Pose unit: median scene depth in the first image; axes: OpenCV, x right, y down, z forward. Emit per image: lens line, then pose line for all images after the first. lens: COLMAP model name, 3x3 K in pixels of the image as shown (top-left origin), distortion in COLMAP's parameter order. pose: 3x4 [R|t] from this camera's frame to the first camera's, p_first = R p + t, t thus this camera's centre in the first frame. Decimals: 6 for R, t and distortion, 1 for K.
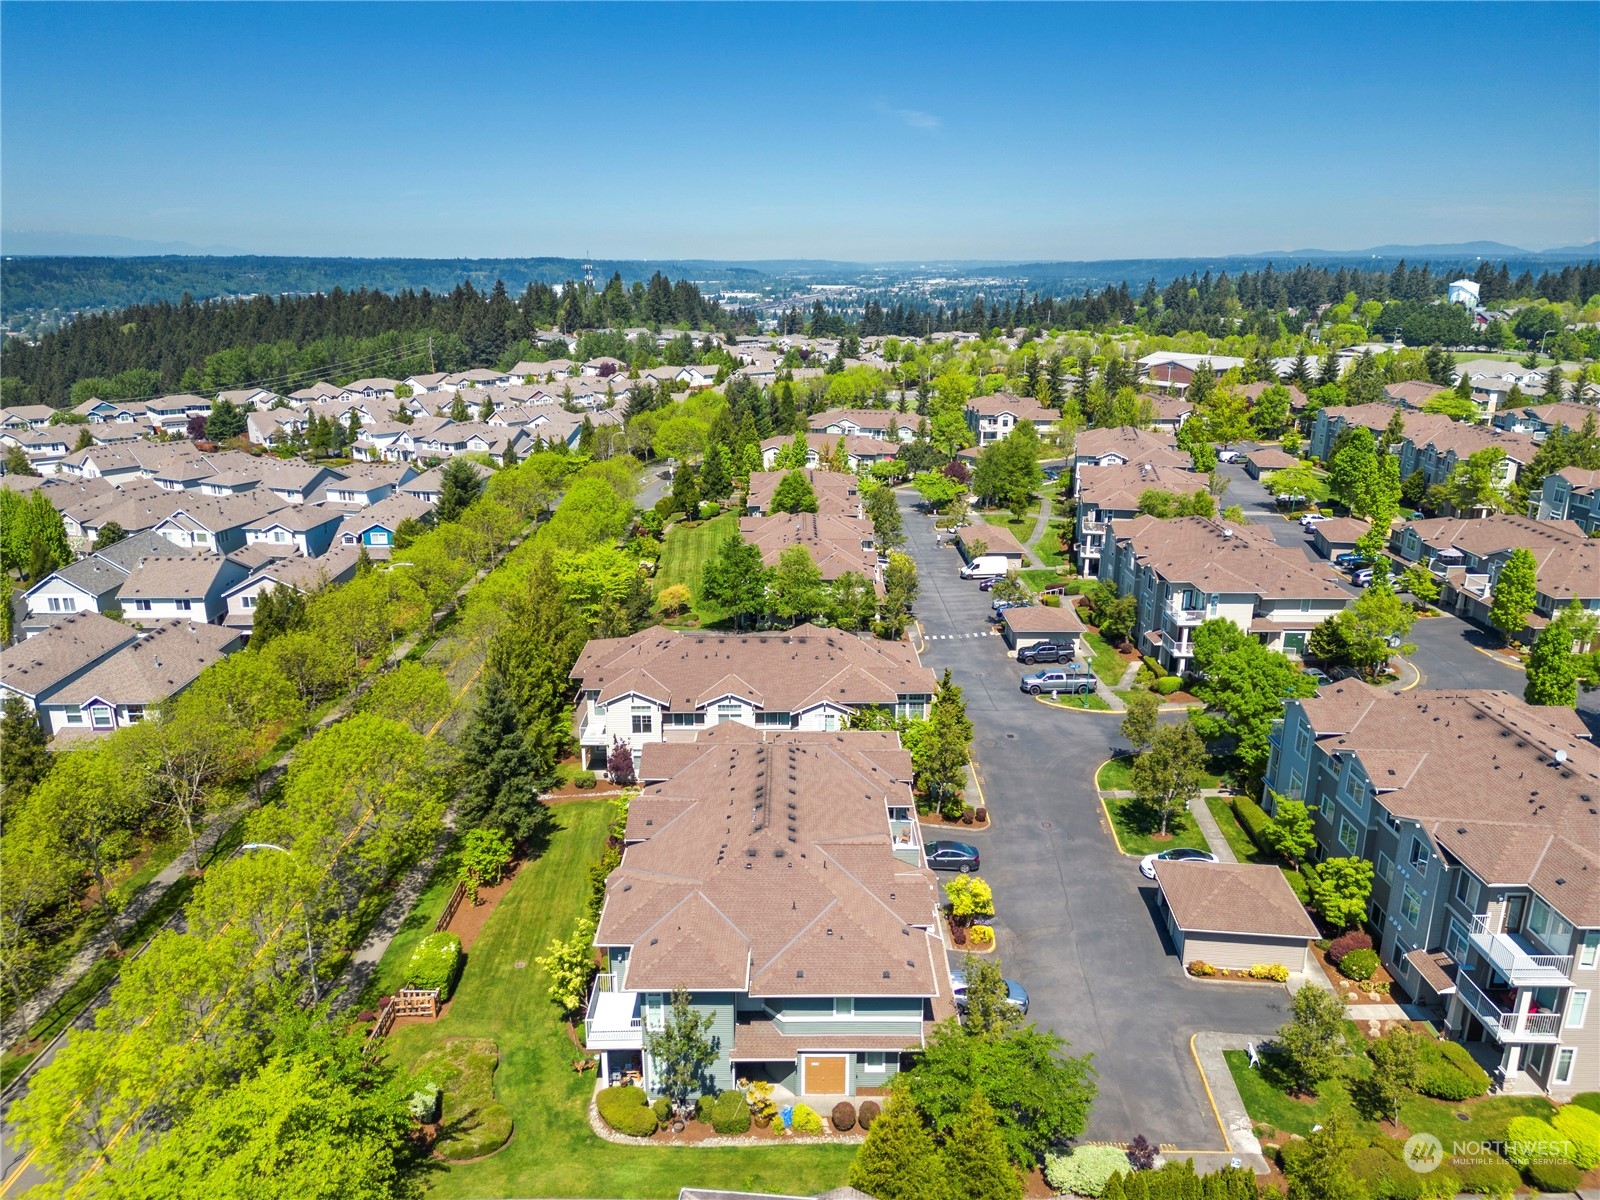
lens RADIAL K [[1124.1, 0, 794.5], [0, 1124.1, 607.9], [0, 0, 1]] dist [0.040775, -0.009329]
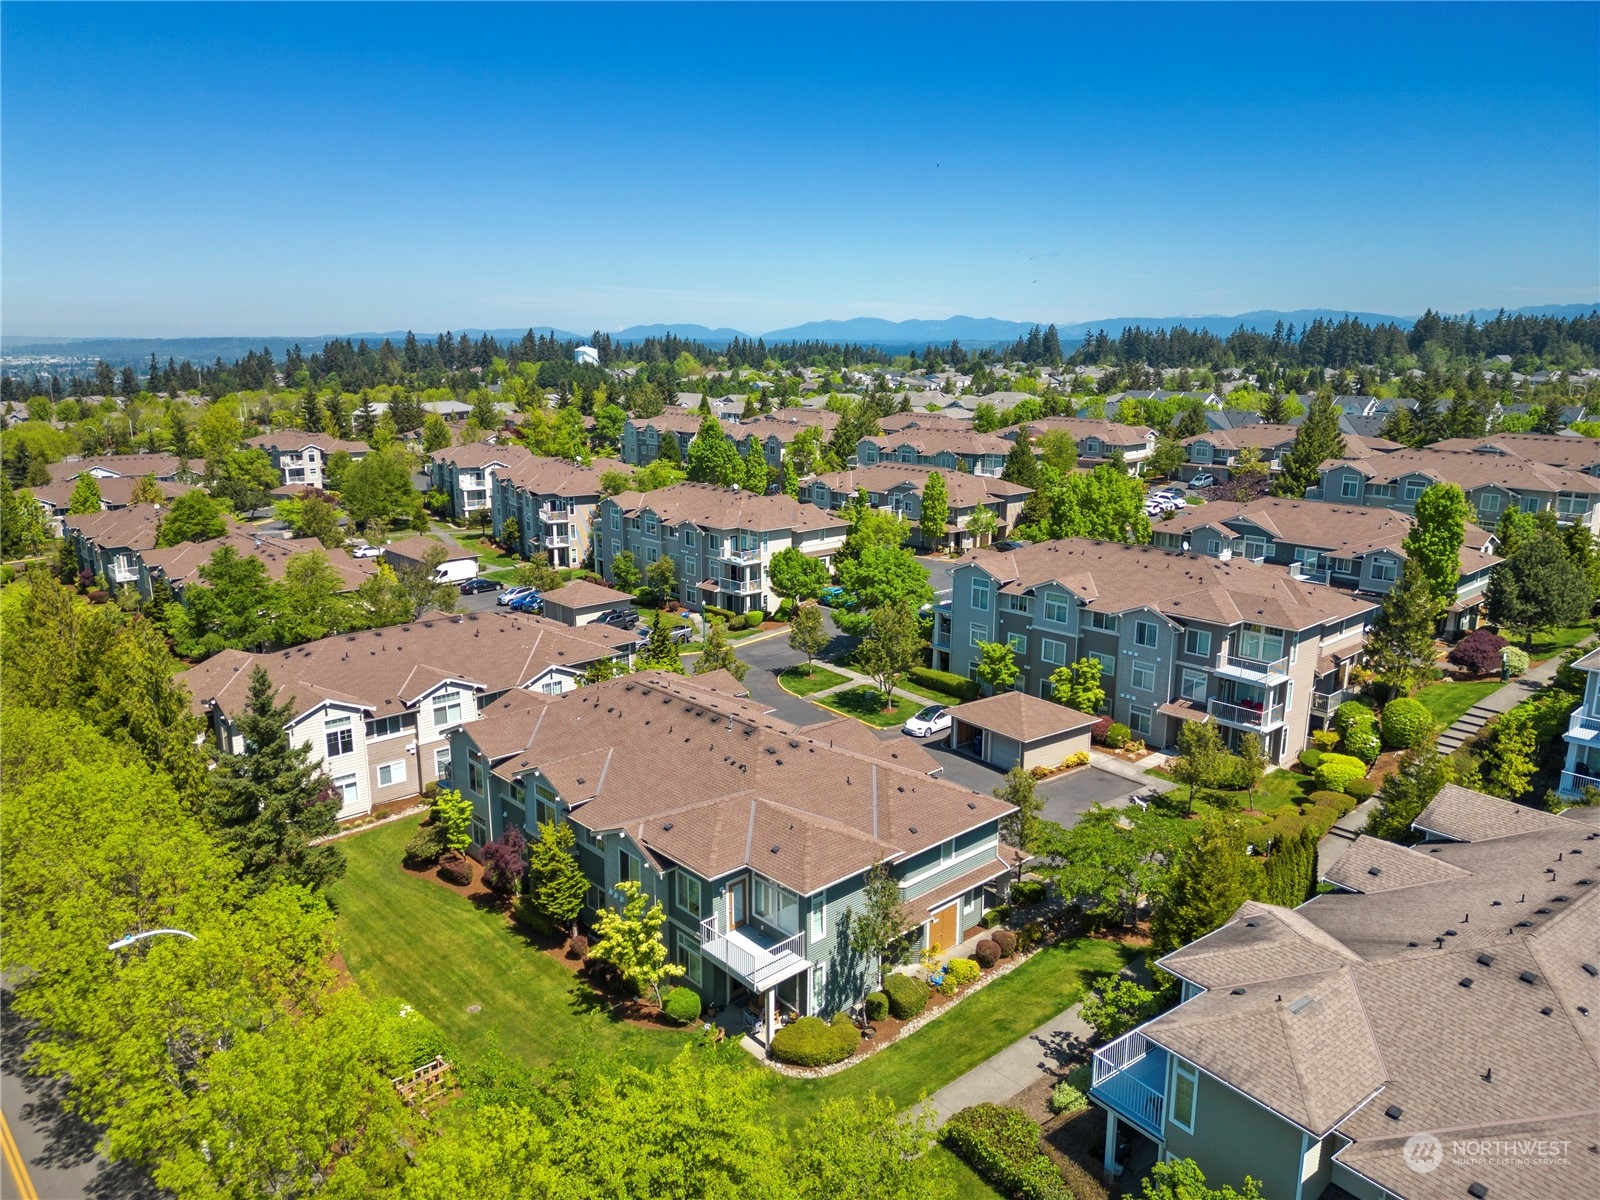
lens RADIAL K [[1124.1, 0, 794.7], [0, 1124.1, 593.1], [0, 0, 1]] dist [0.040775, -0.009329]
pose [[0.733553, -0.142330, 0.664562, -0.346703], [0.195228, 0.980743, -0.005448, 0.056991], [-0.650989, 0.133738, 0.747213, 0.165362]]
